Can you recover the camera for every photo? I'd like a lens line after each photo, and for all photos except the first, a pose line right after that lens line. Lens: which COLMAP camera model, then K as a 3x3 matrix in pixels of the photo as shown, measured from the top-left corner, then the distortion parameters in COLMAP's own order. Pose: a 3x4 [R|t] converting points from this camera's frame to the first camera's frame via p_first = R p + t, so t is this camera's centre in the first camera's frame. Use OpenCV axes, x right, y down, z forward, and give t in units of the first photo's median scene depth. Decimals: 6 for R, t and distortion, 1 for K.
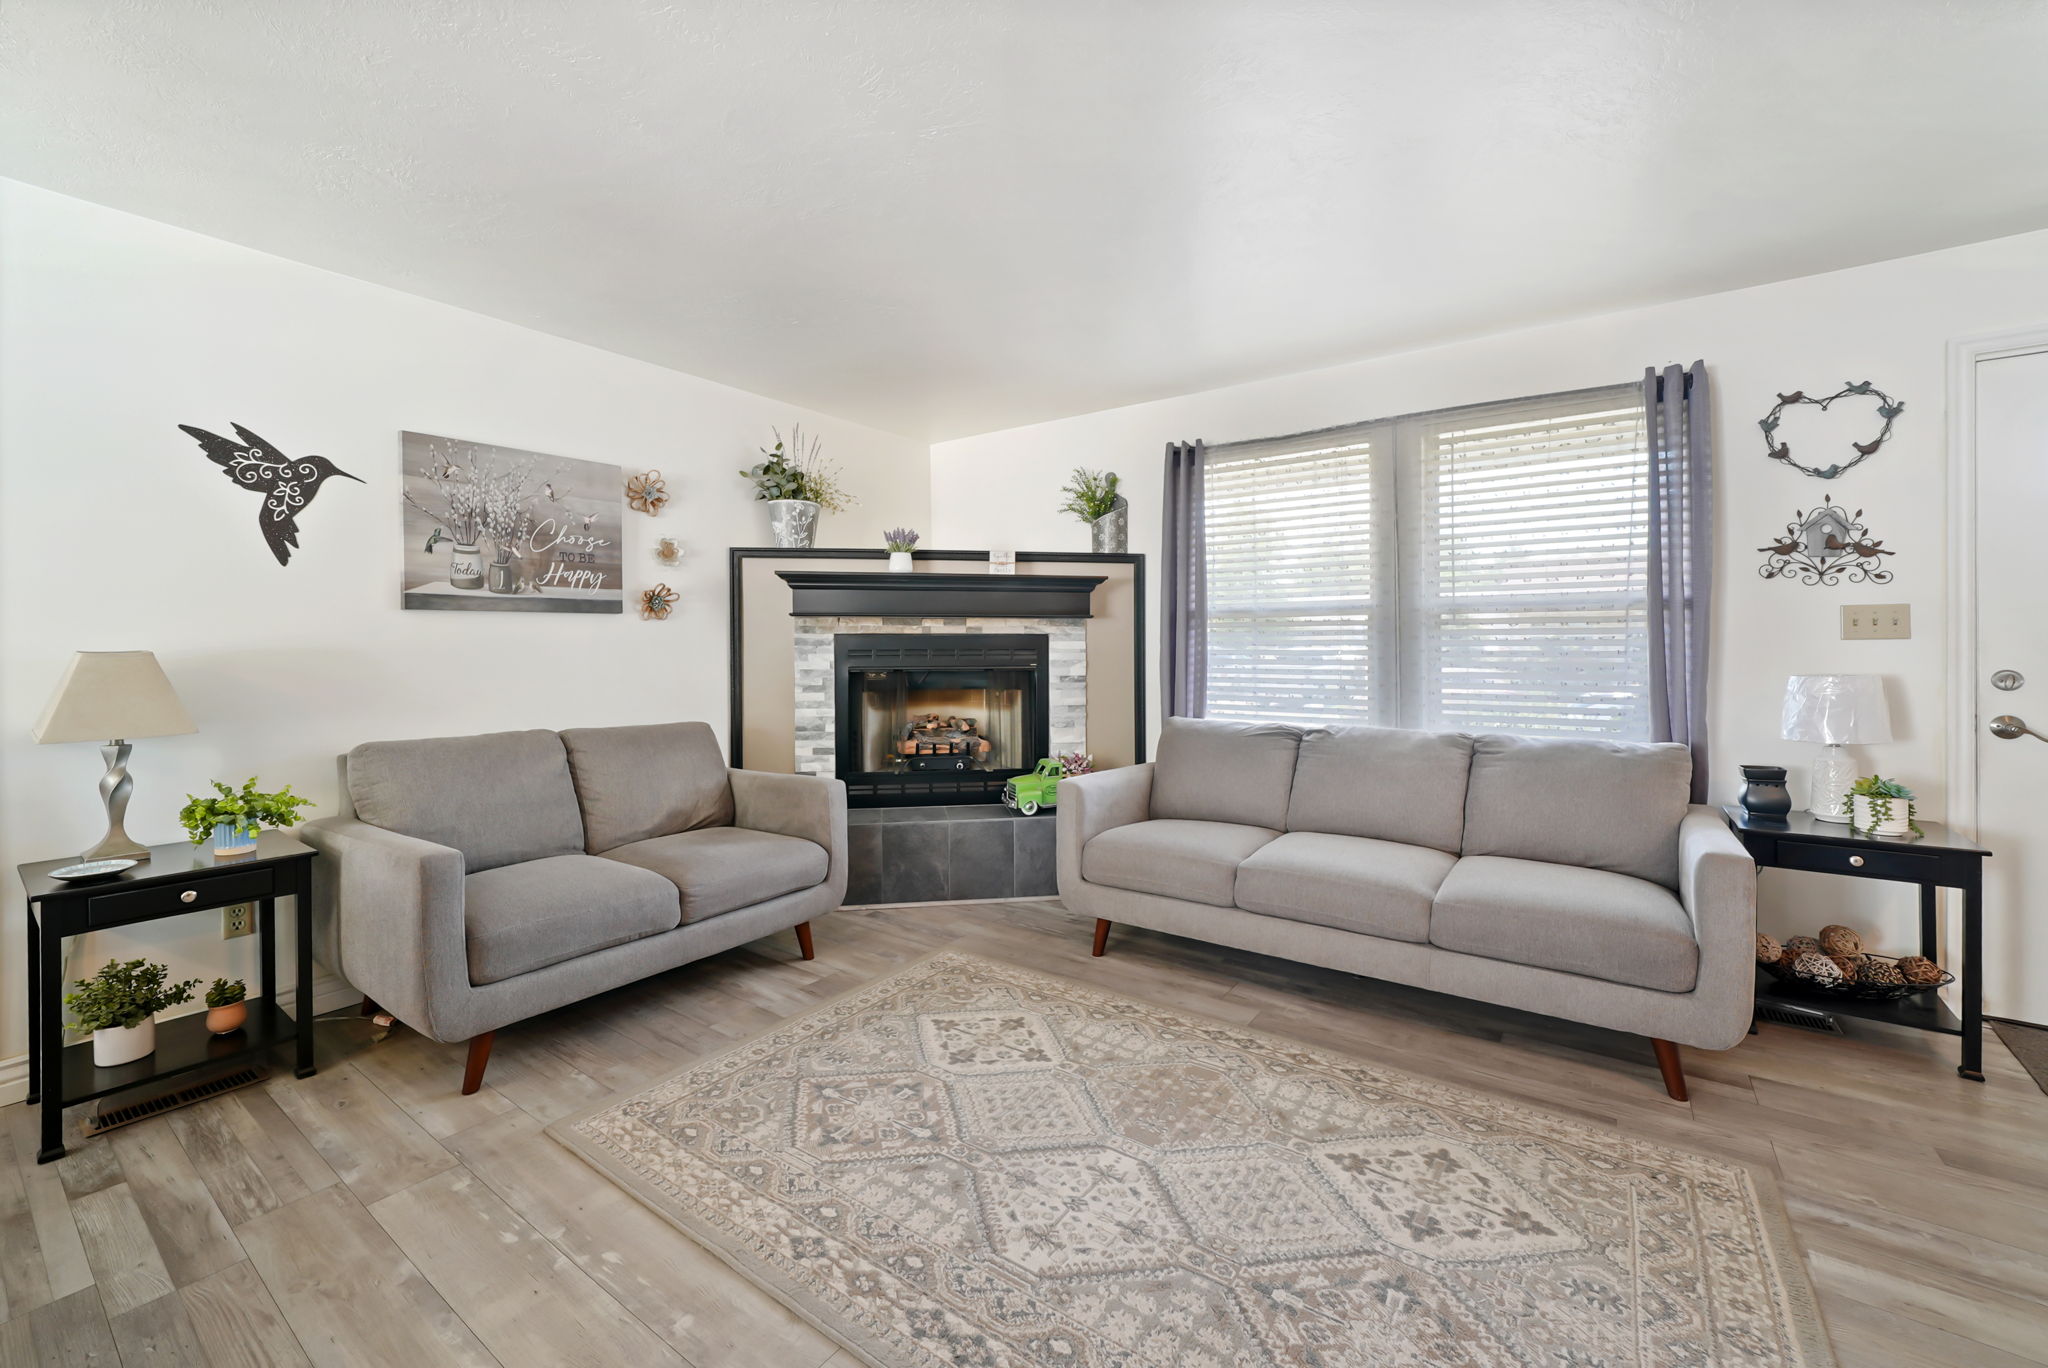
lens RADIAL K [[811.4, 0, 1030.2], [0, 811.4, 645.5], [0, 0, 1]] dist [-0.007861, 0.000270]
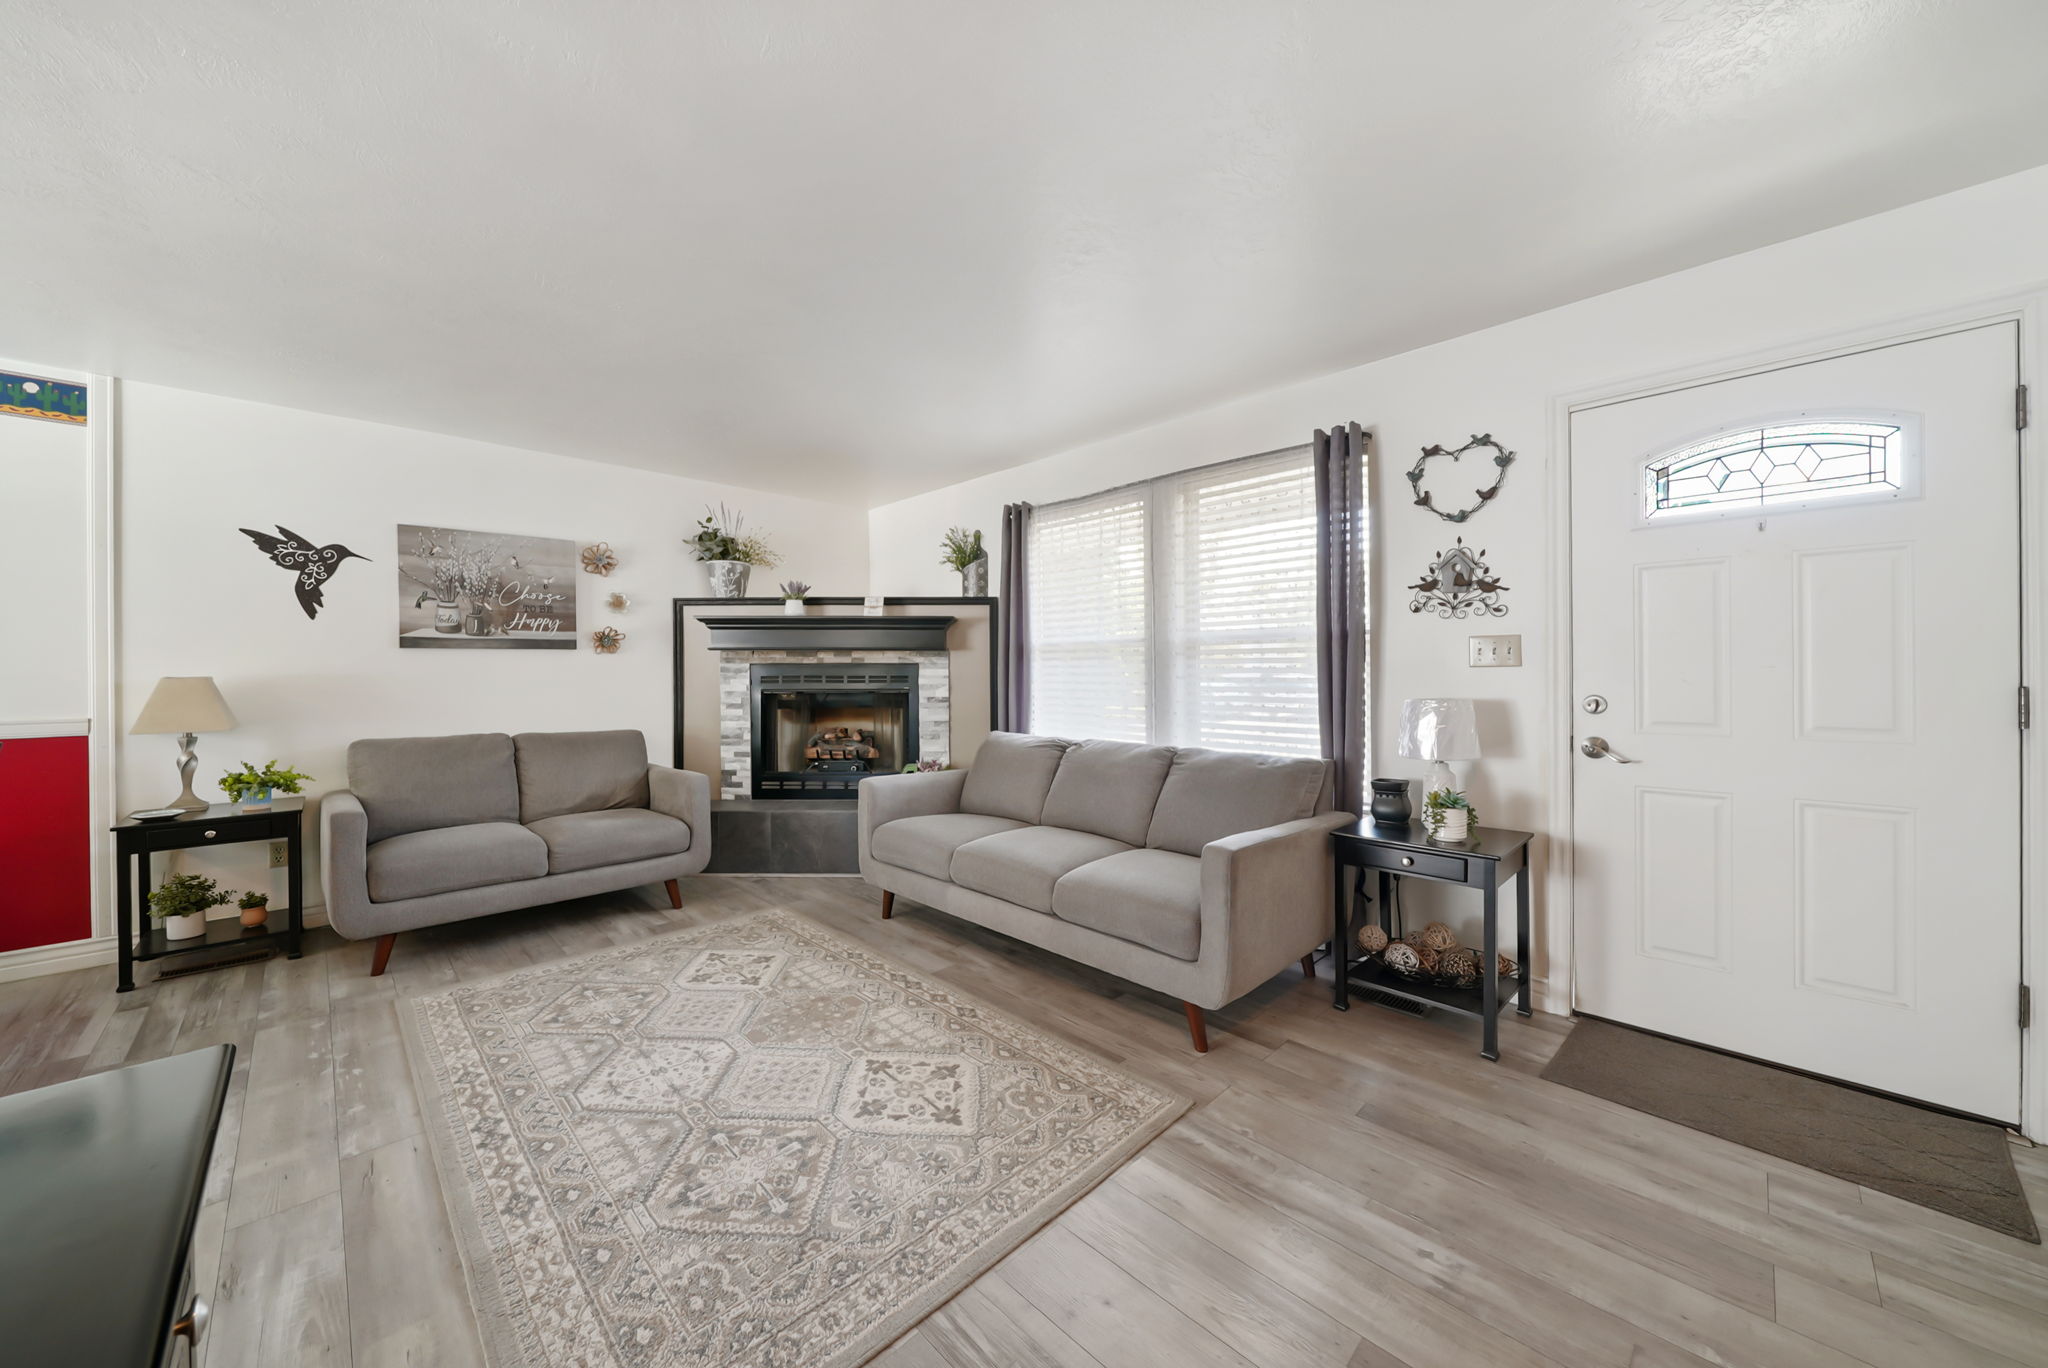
lens RADIAL K [[716.4, 0, 1028.2], [0, 716.4, 673.5], [0, 0, 1]] dist [-0.006462, -0.000217]
pose [[0.986255, -0.000417, -0.165230, 0.559109], [0.000781, 0.999997, 0.002142, -0.001191], [0.165228, -0.002241, 0.986253, -0.071294]]
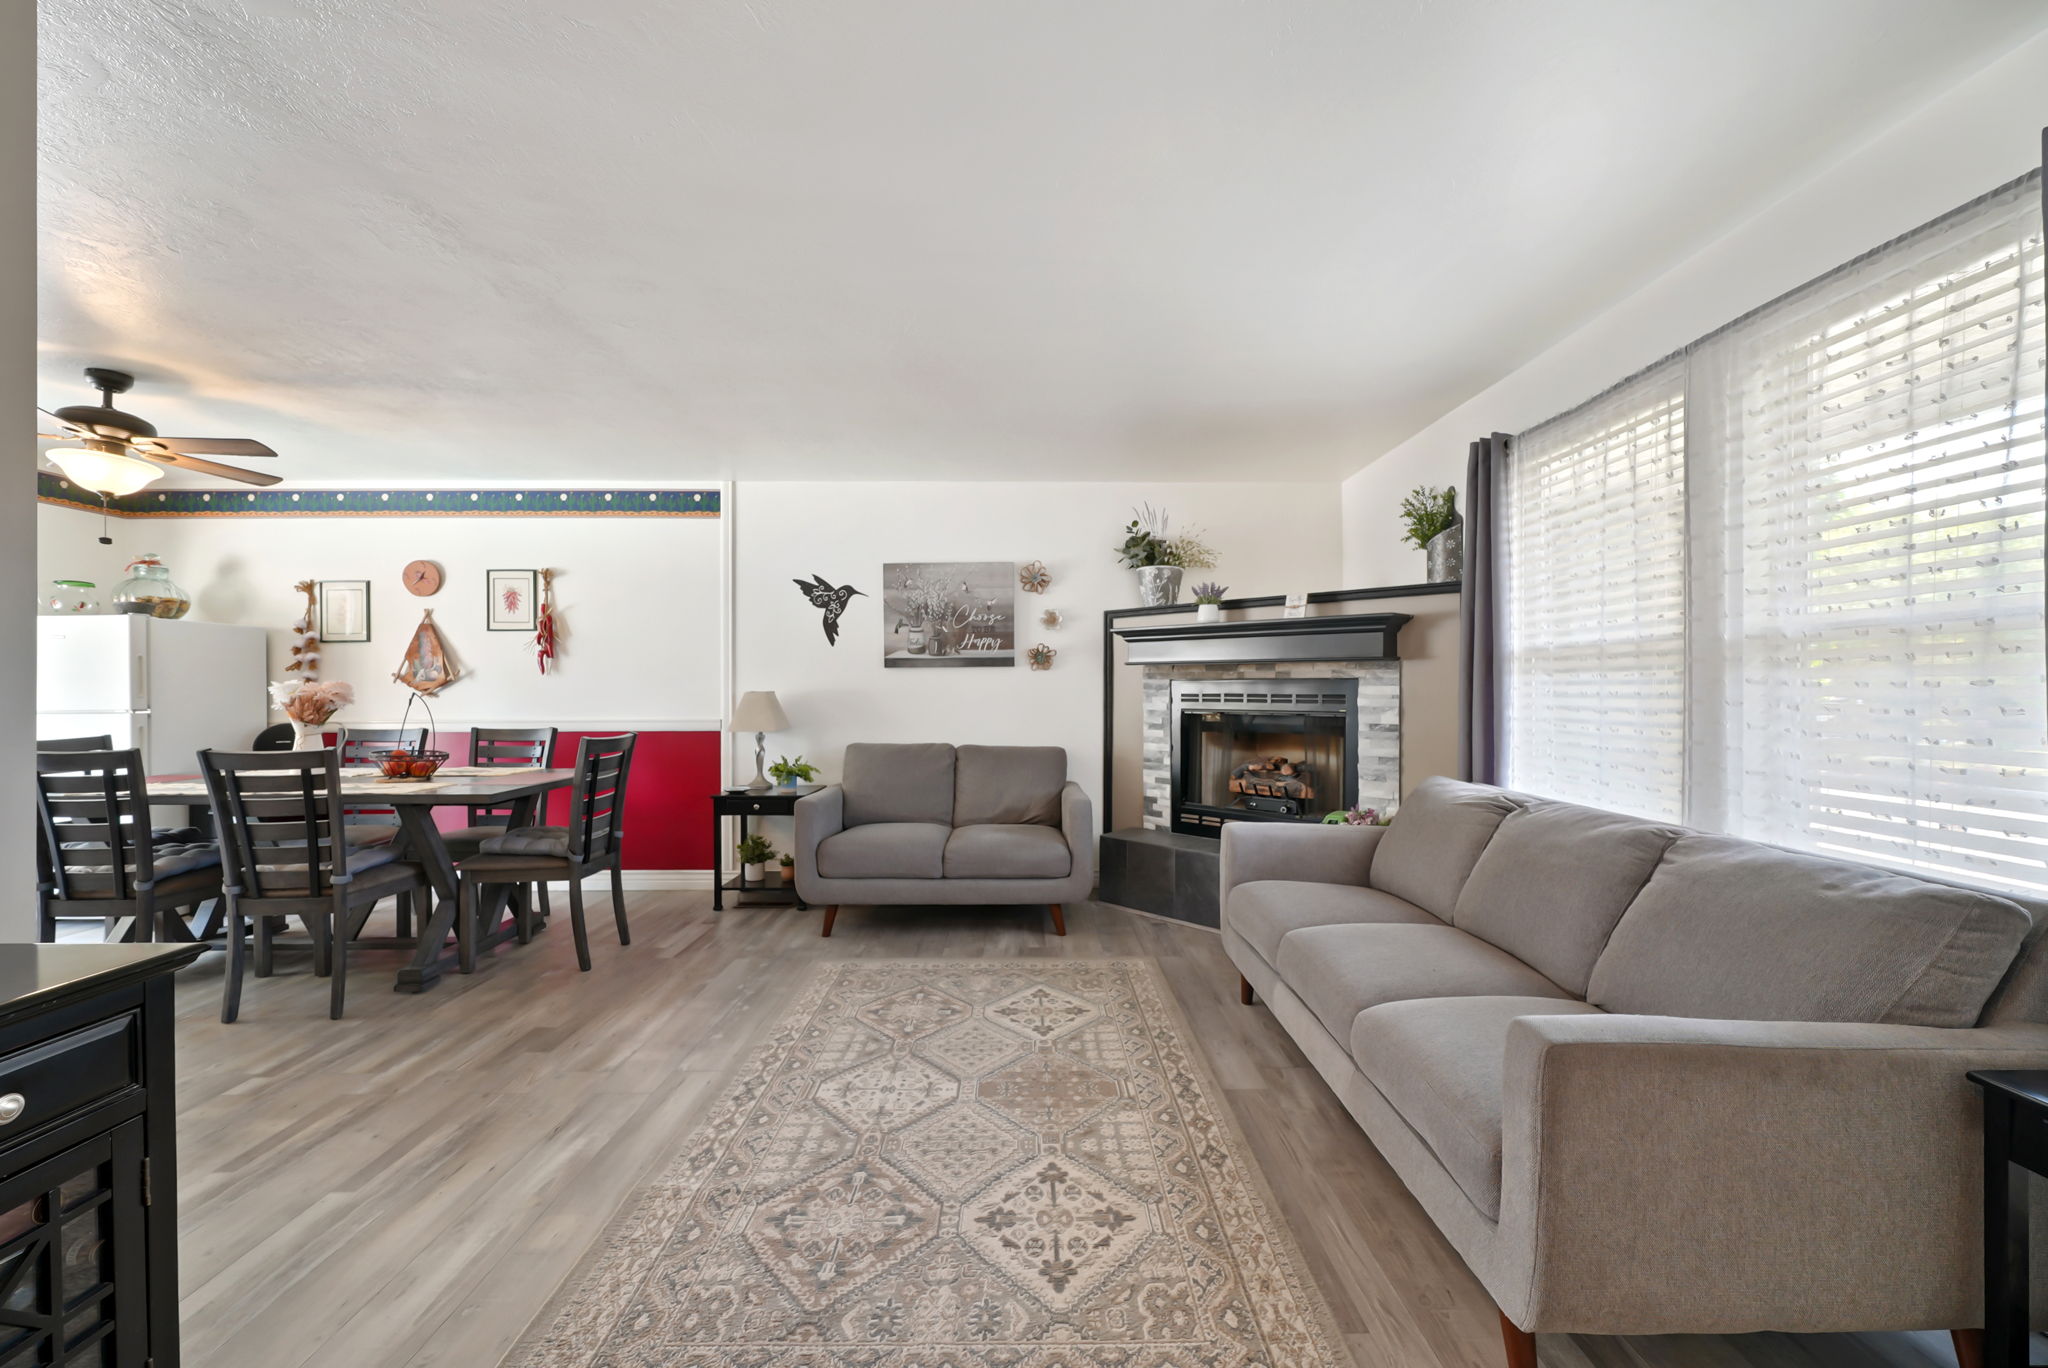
lens RADIAL K [[820.6, 0, 1035.5], [0, 820.6, 693.7], [0, 0, 1]] dist [-0.002180, -0.000294]
pose [[0.597306, 0.007933, -0.801974, 0.841145], [-0.002638, 0.999965, 0.007927, -0.004317], [0.802009, -0.002619, 0.597306, 0.224313]]
